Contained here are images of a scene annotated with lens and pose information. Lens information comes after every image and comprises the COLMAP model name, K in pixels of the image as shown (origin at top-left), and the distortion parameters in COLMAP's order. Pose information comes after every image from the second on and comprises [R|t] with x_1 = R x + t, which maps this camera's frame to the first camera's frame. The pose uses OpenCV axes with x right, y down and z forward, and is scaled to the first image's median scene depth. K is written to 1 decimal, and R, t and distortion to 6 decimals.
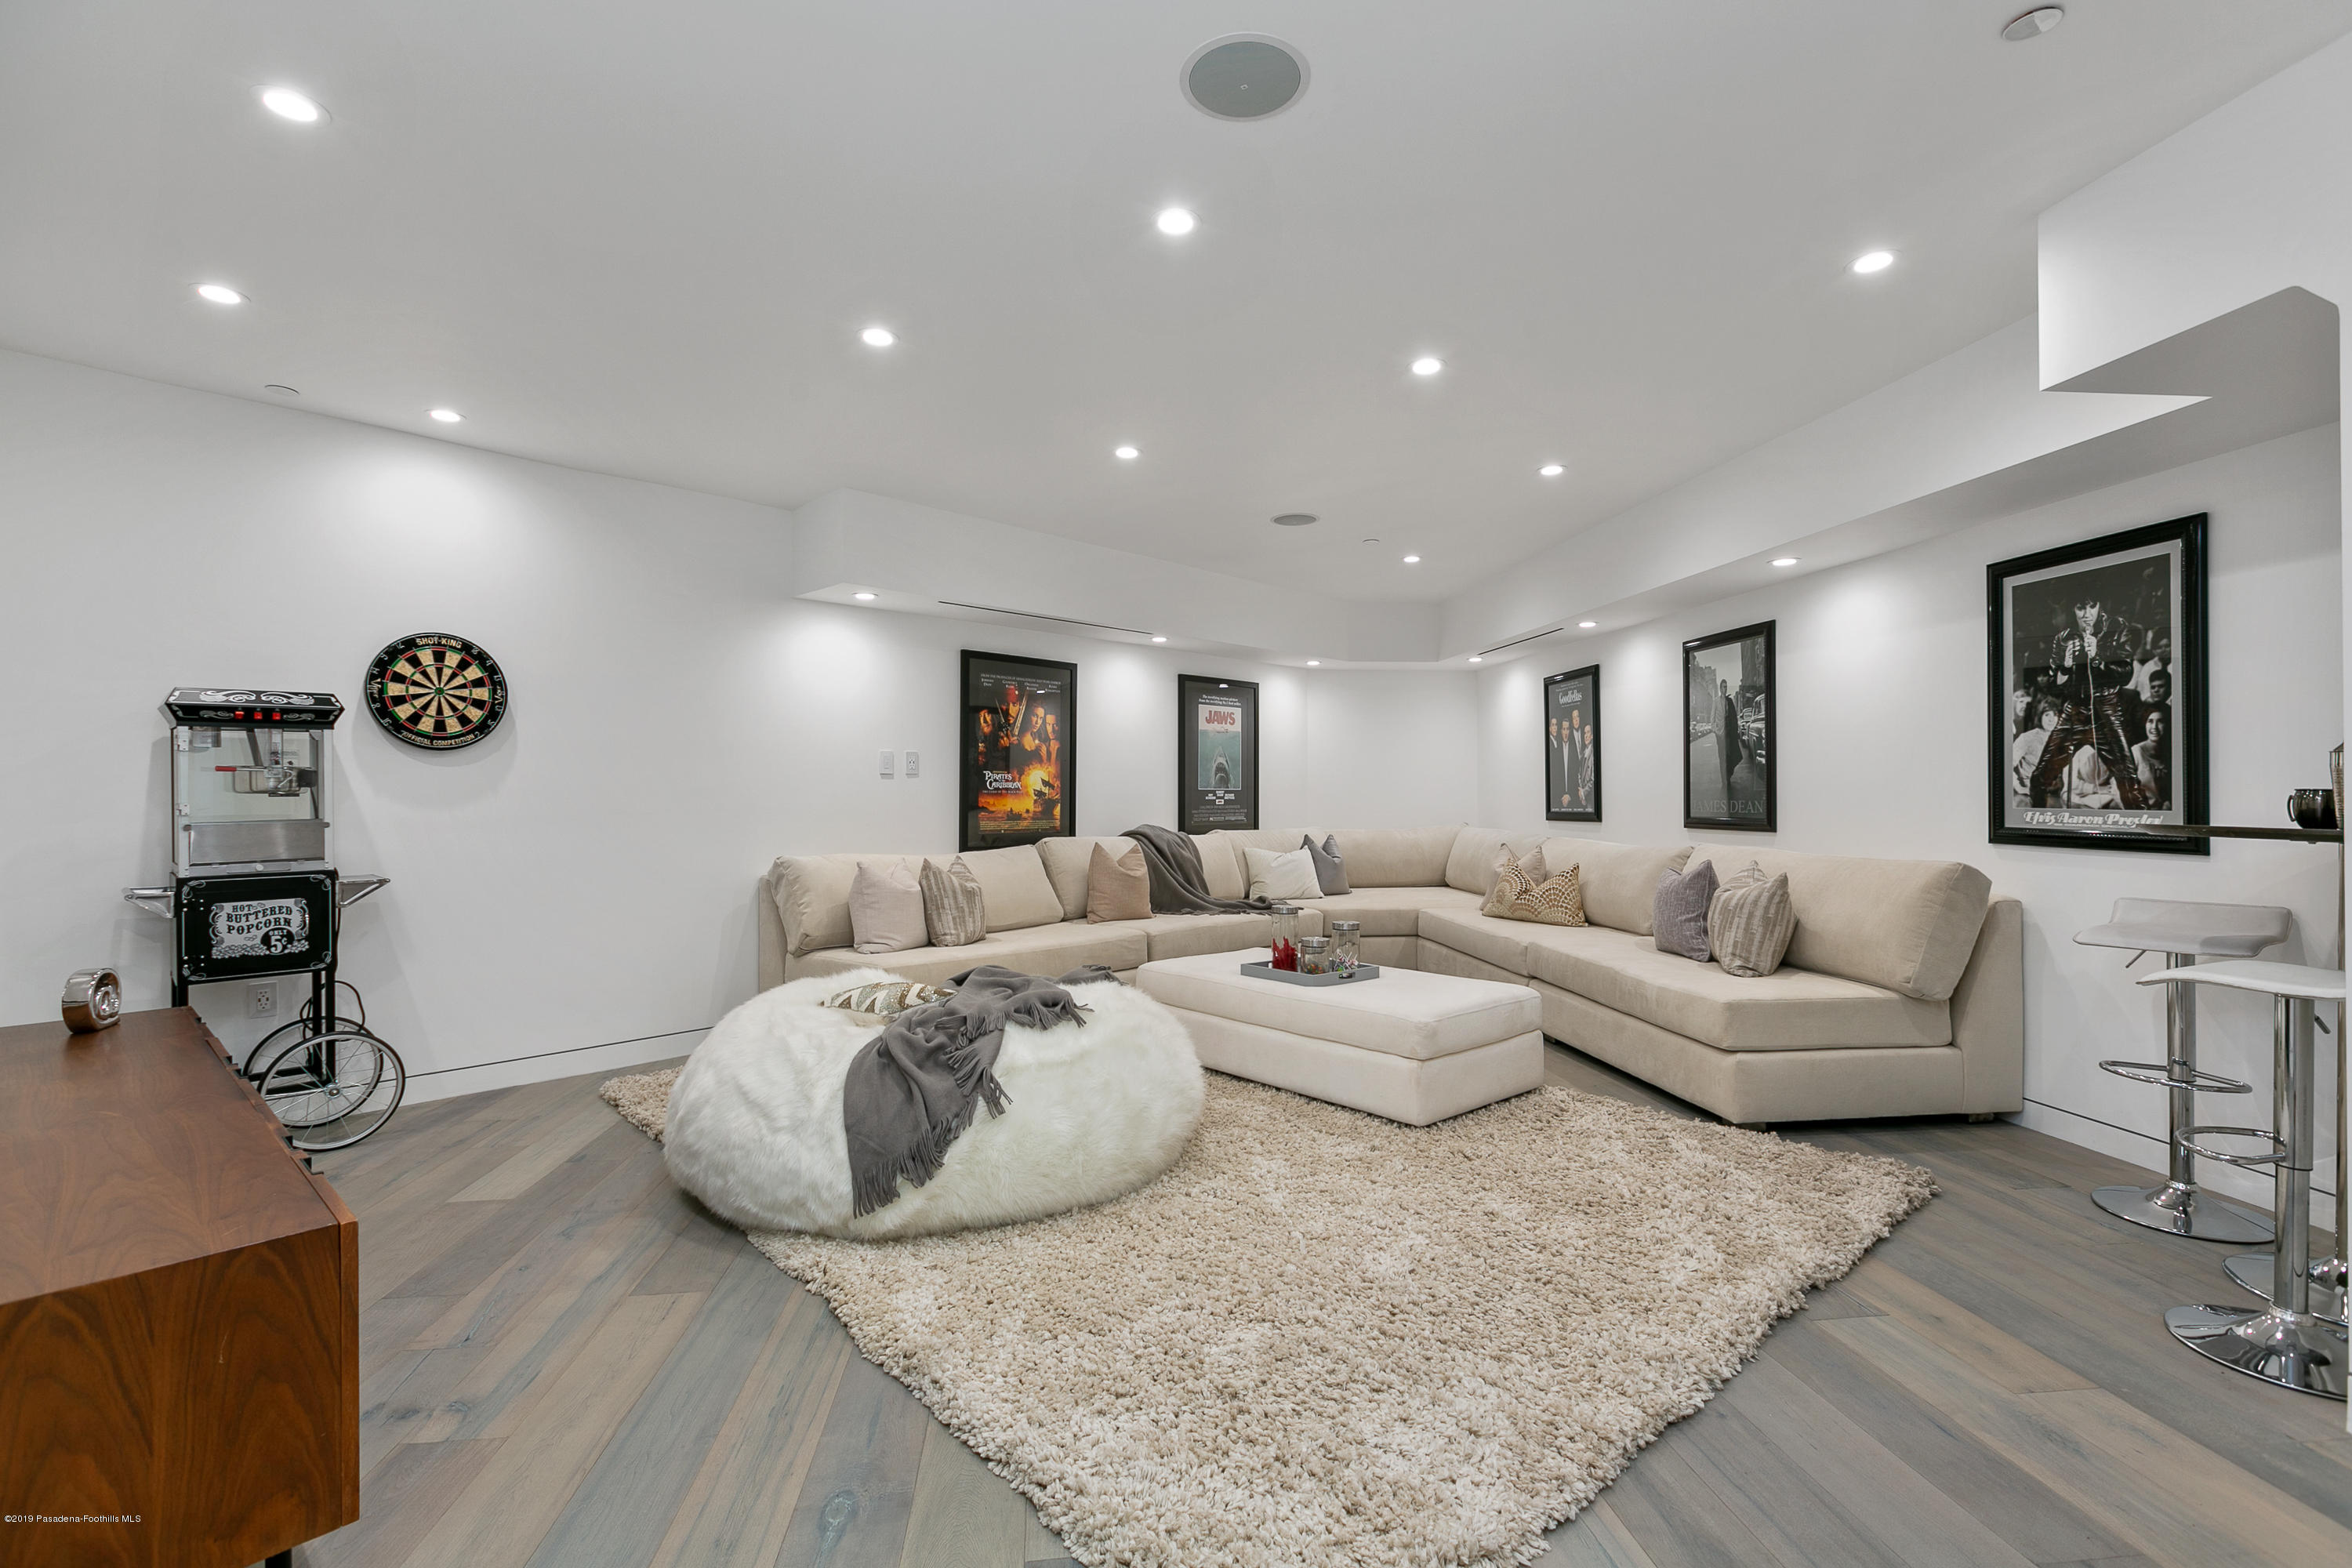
lens RADIAL K [[1056.0, 0, 1184.2], [0, 1056.0, 775.8], [0, 0, 1]] dist [0.000233, 0.001198]
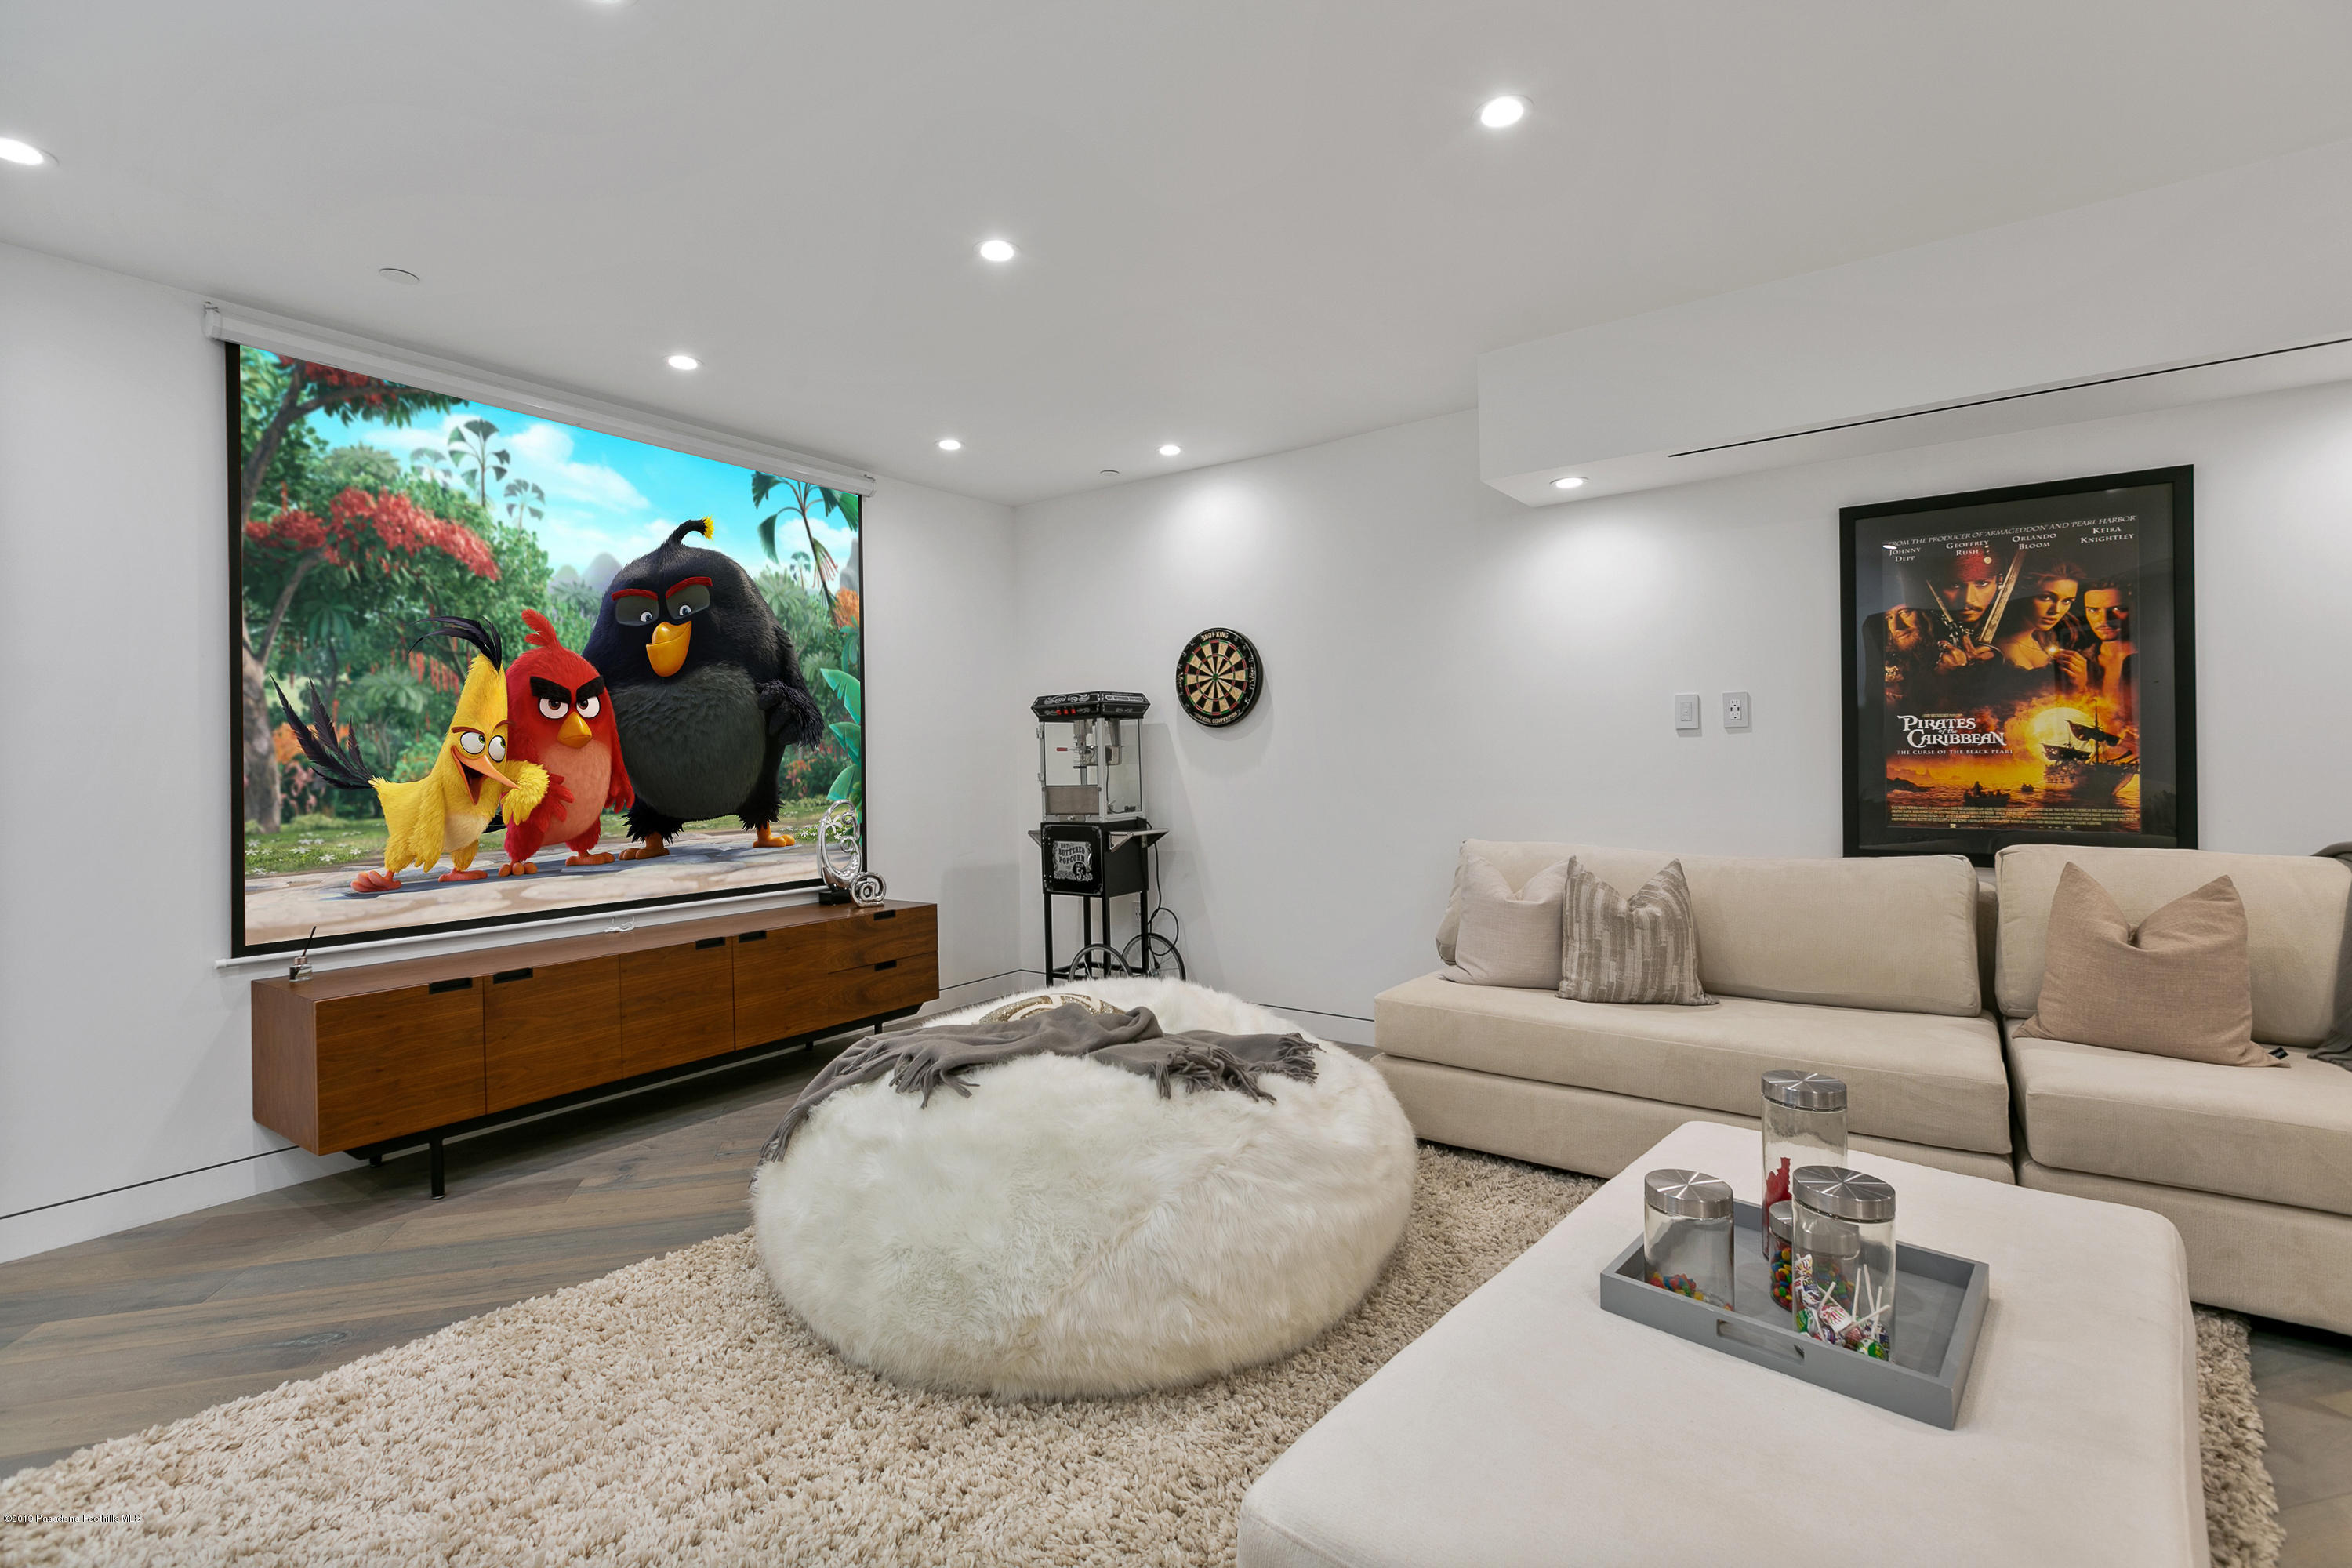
lens RADIAL K [[1056.0, 0, 1184.2], [0, 1056.0, 775.8], [0, 0, 1]] dist [0.000233, 0.001198]
pose [[0.130568, 0.015332, -0.991321, 0.458234], [0.033596, 0.999238, 0.019880, 0.005300], [0.990870, -0.035900, 0.129954, 0.801260]]
